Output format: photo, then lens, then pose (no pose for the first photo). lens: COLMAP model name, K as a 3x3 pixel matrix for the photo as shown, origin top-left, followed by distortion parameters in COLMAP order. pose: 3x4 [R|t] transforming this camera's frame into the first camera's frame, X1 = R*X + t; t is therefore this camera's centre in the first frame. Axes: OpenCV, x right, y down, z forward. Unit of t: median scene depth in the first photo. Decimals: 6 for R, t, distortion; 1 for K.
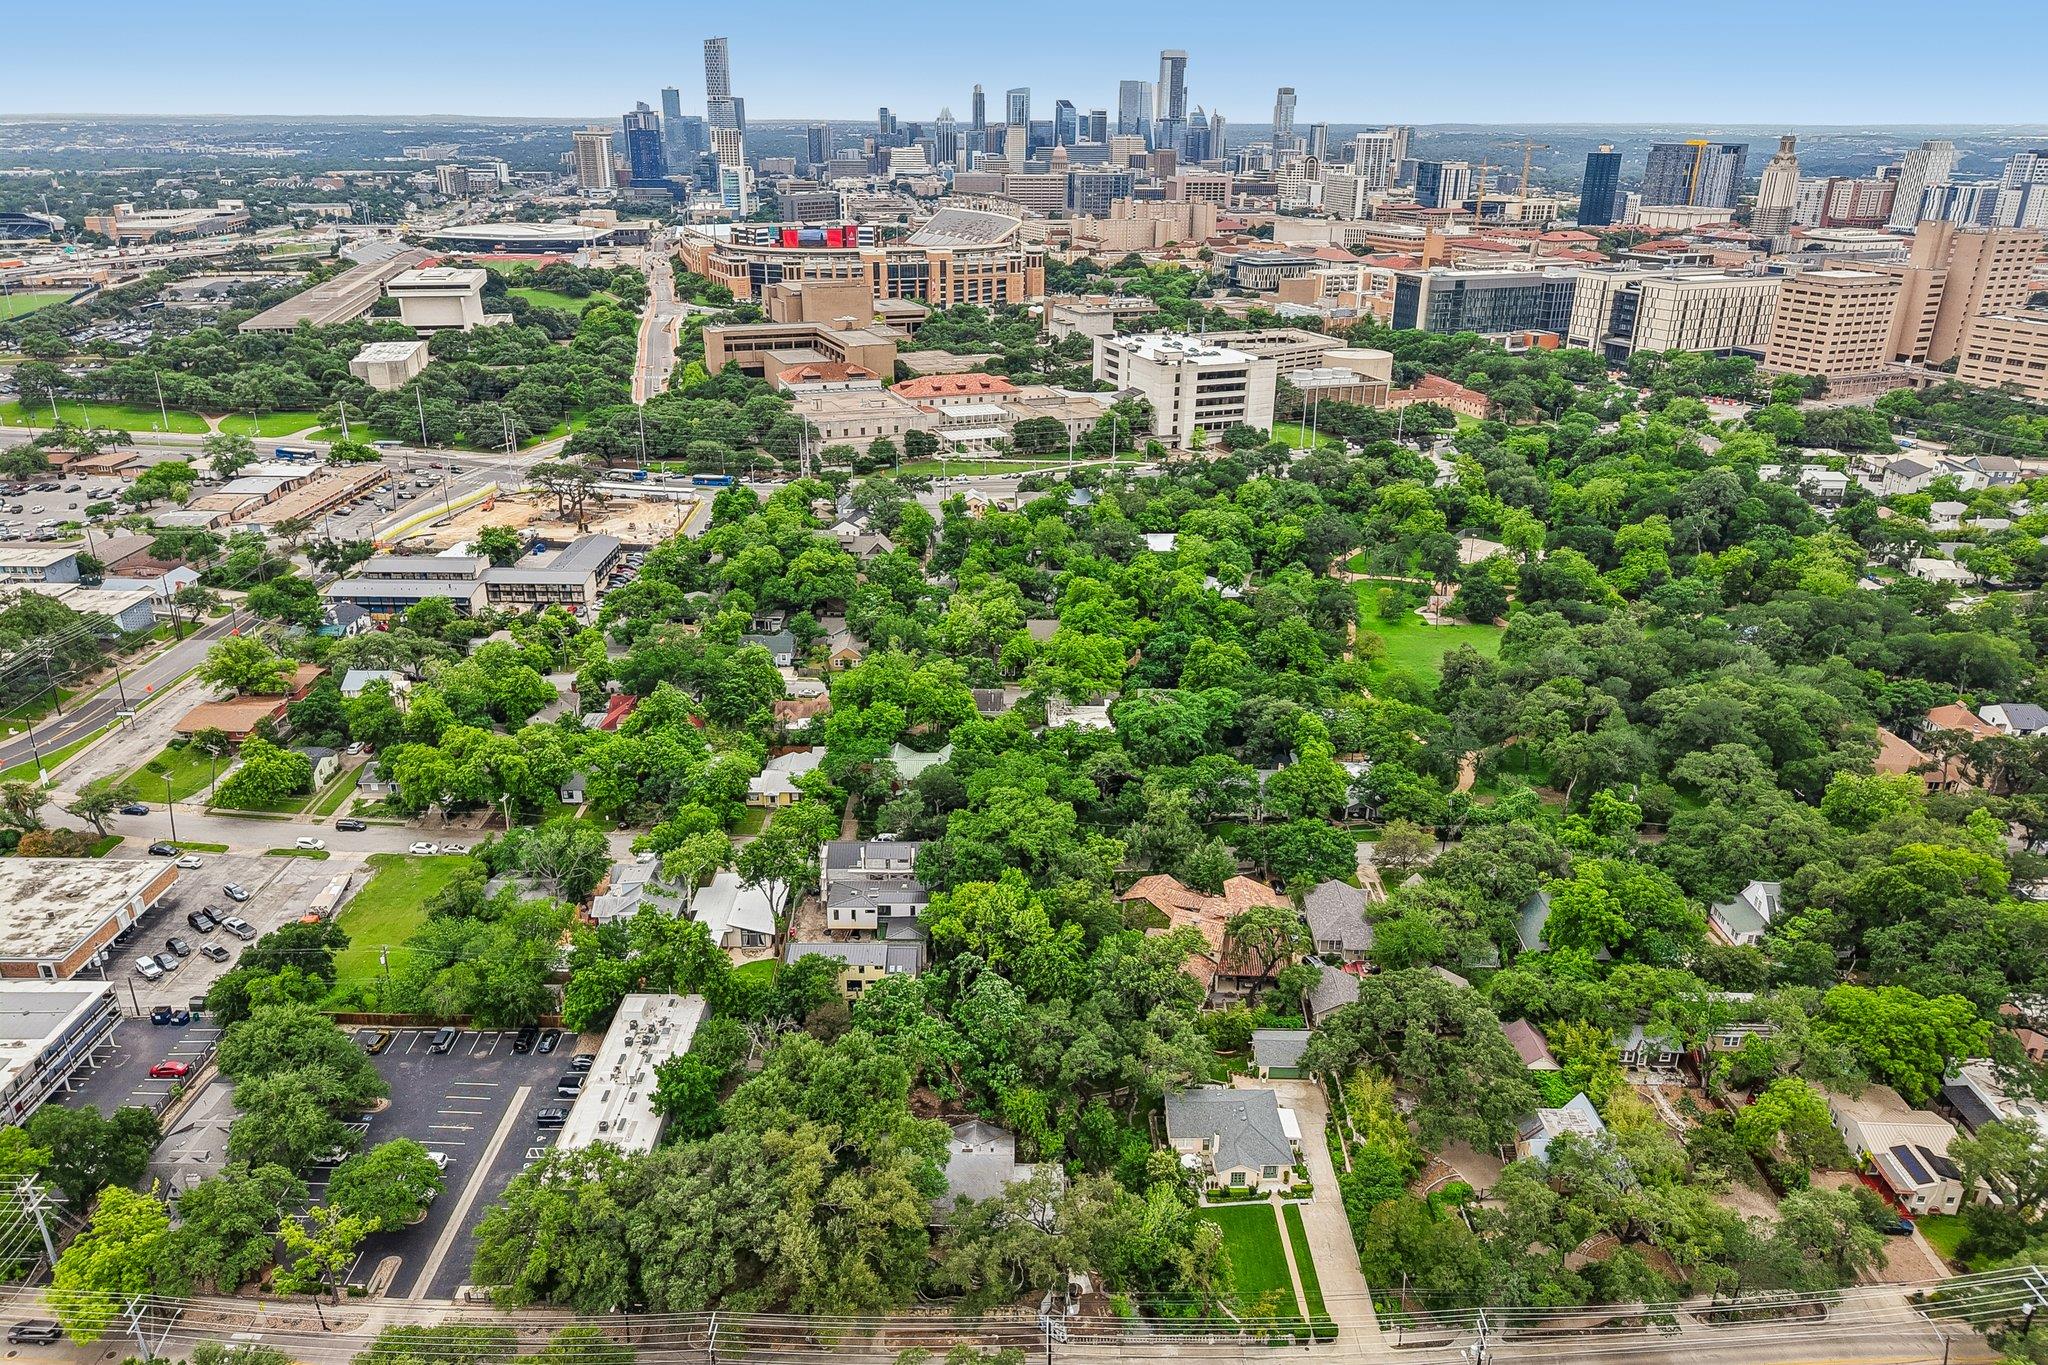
lens RADIAL K [[1342.0, 0, 1034.1], [0, 1342.0, 683.0], [0, 0, 1]] dist [0.009293, -0.024029]
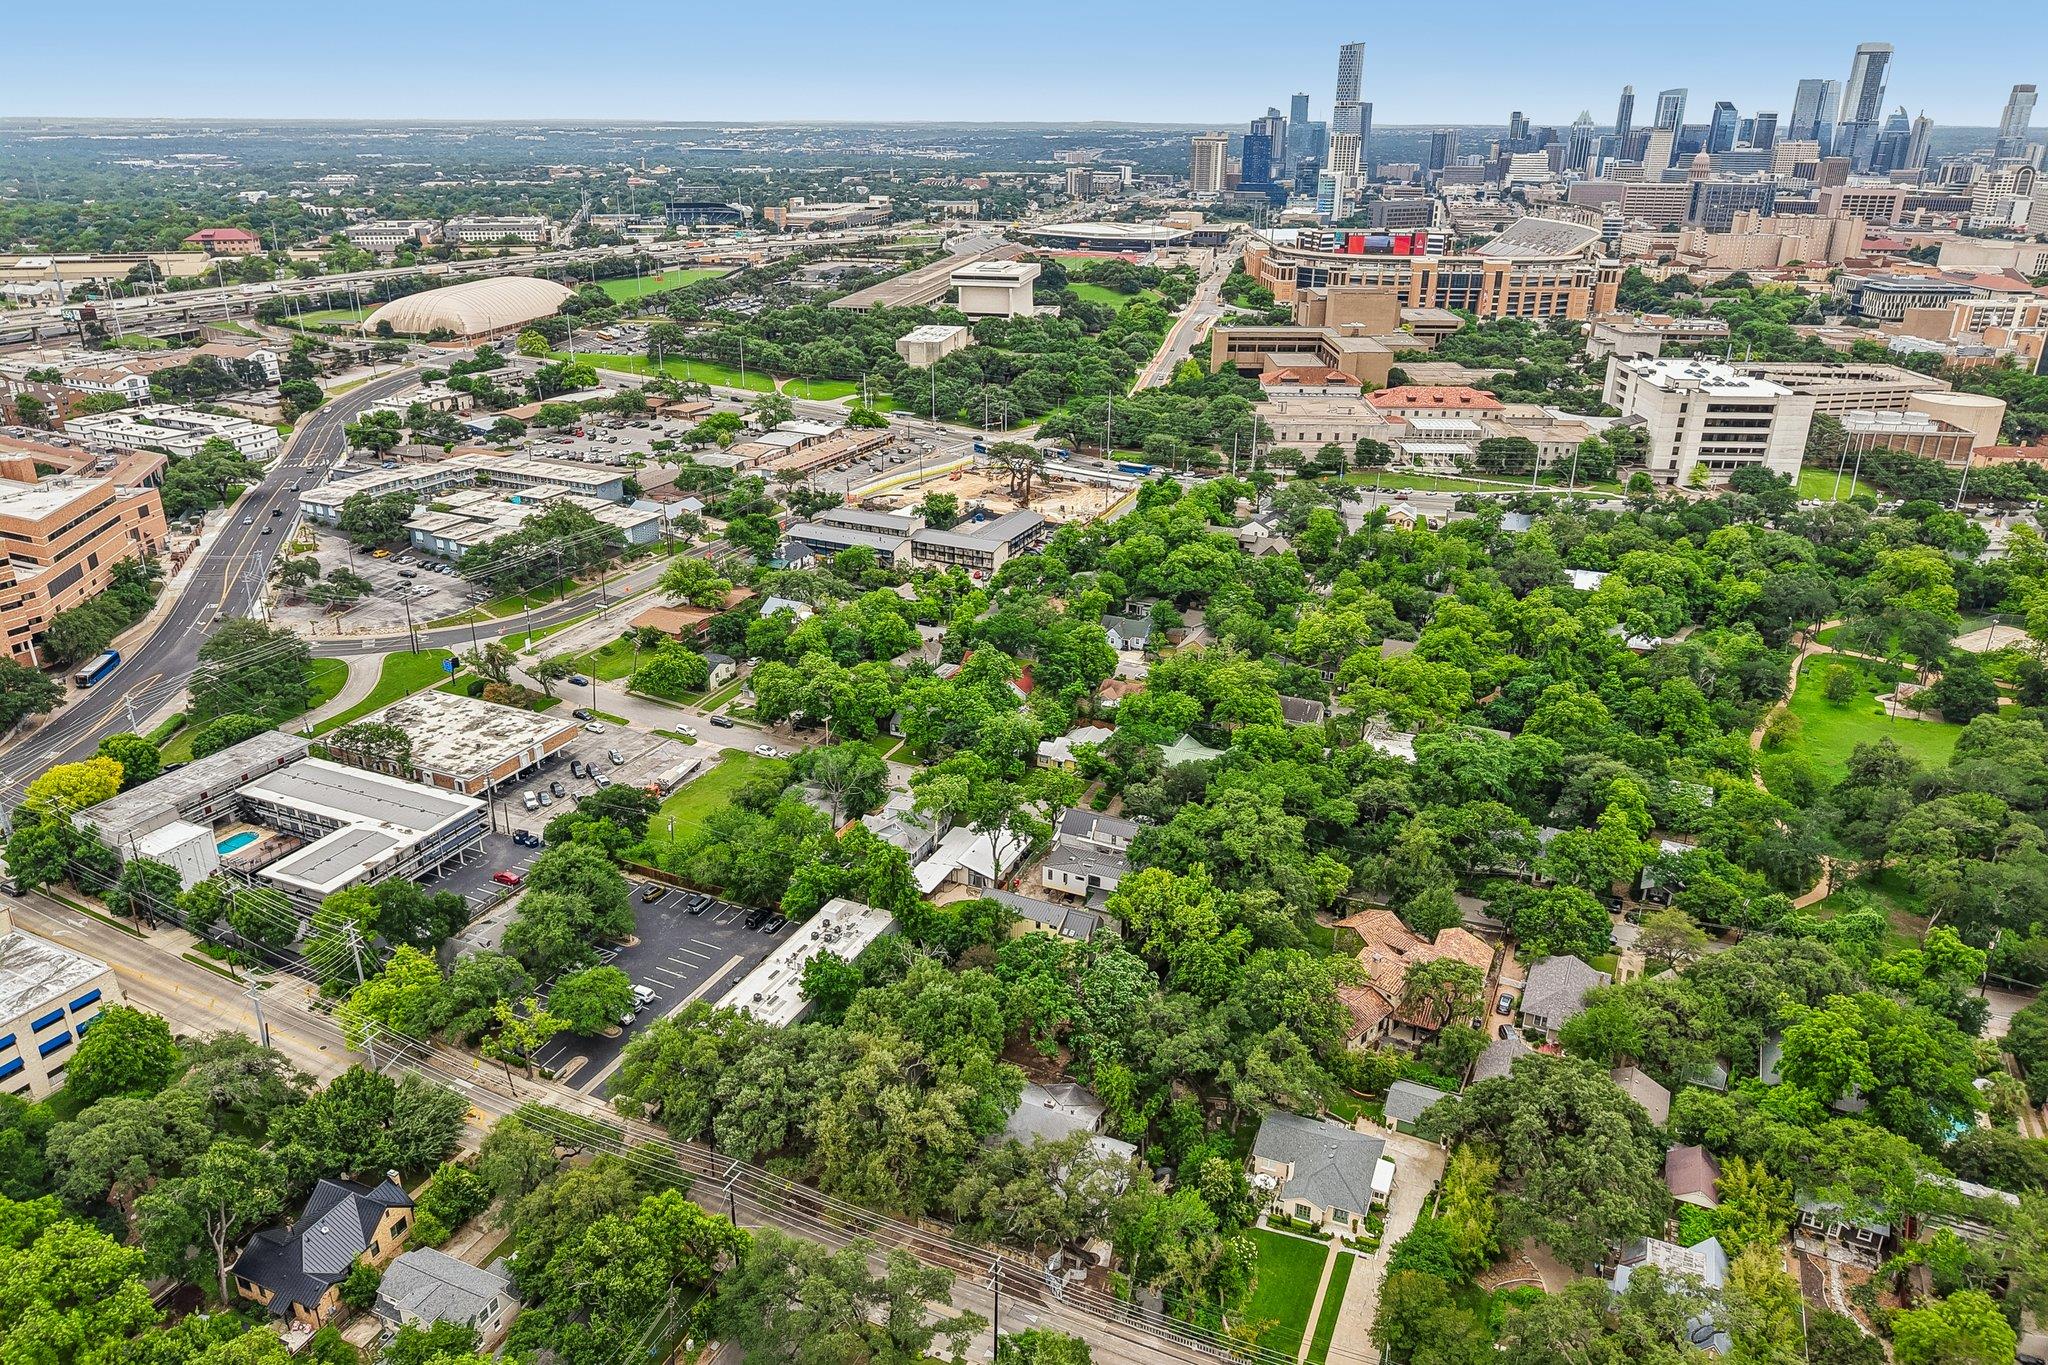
lens RADIAL K [[1342.0, 0, 1034.1], [0, 1342.0, 683.0], [0, 0, 1]] dist [0.009293, -0.024029]
pose [[0.910120, 0.154014, -0.384656, 0.110286], [-0.155251, 0.987477, 0.028046, -0.002563], [0.384159, 0.034193, 0.922634, 0.004982]]
